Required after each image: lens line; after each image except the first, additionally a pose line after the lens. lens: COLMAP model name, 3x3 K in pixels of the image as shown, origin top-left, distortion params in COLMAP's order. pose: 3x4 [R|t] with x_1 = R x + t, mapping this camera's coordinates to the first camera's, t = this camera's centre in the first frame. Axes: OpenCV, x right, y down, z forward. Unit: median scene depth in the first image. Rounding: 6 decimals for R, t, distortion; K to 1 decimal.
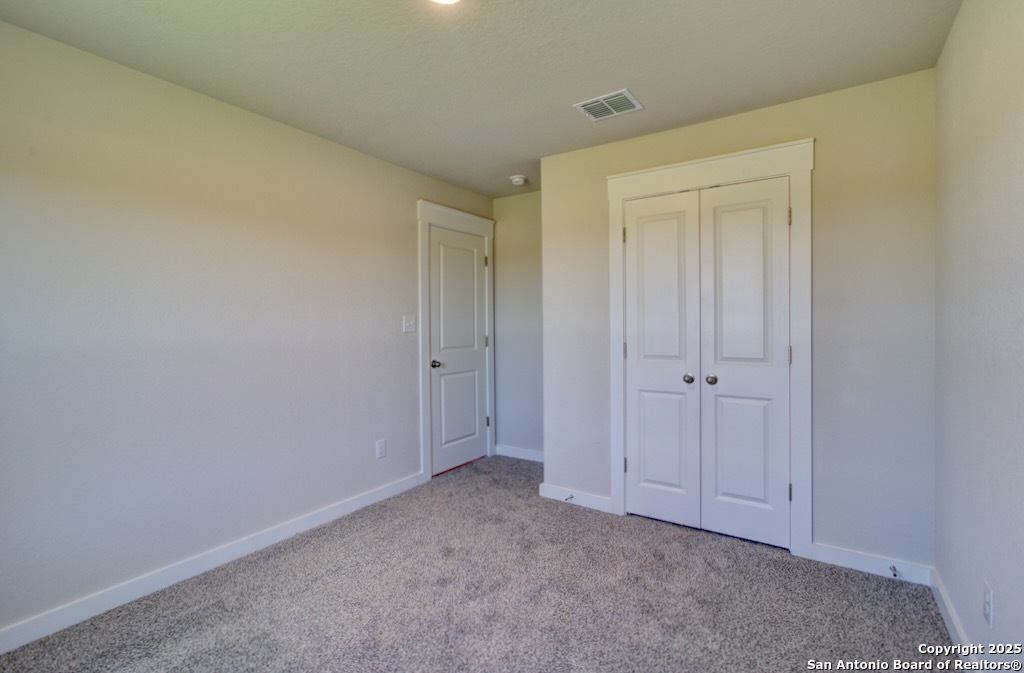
lens RADIAL K [[463.7, 0, 515.3], [0, 463.7, 326.6], [0, 0, 1]] dist [0.002684, -0.000086]
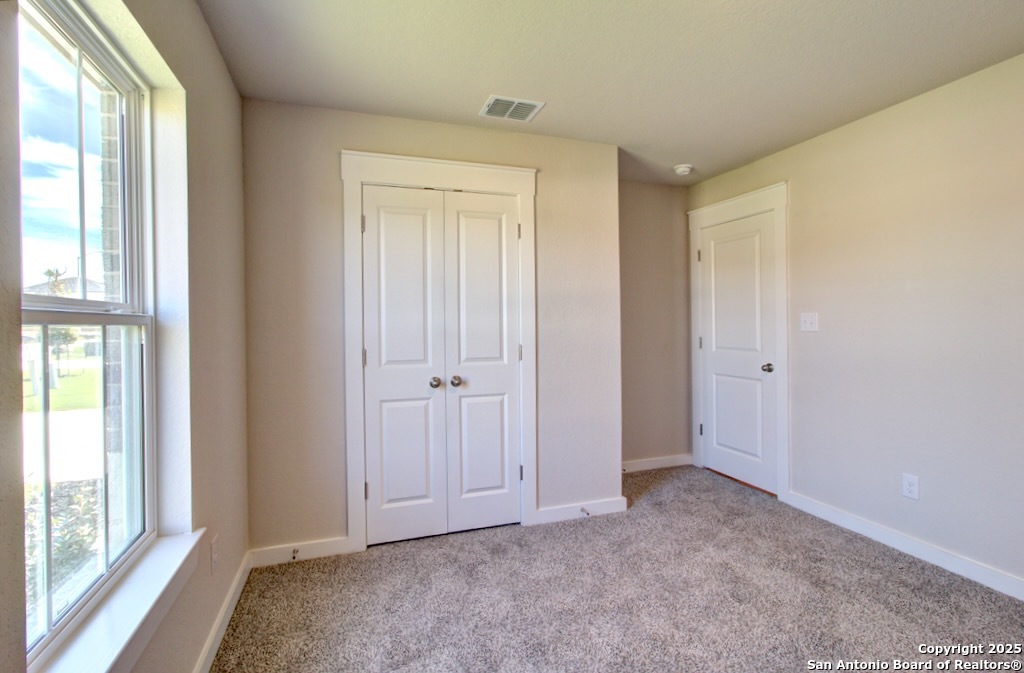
lens RADIAL K [[501.1, 0, 514.9], [0, 501.1, 331.4], [0, 0, 1]] dist [0.000245, -0.000038]
pose [[0.608788, -0.013405, 0.793220, -0.363396], [0.013423, 0.999888, 0.006596, -0.000448], [-0.793220, 0.006632, 0.608900, 0.233726]]
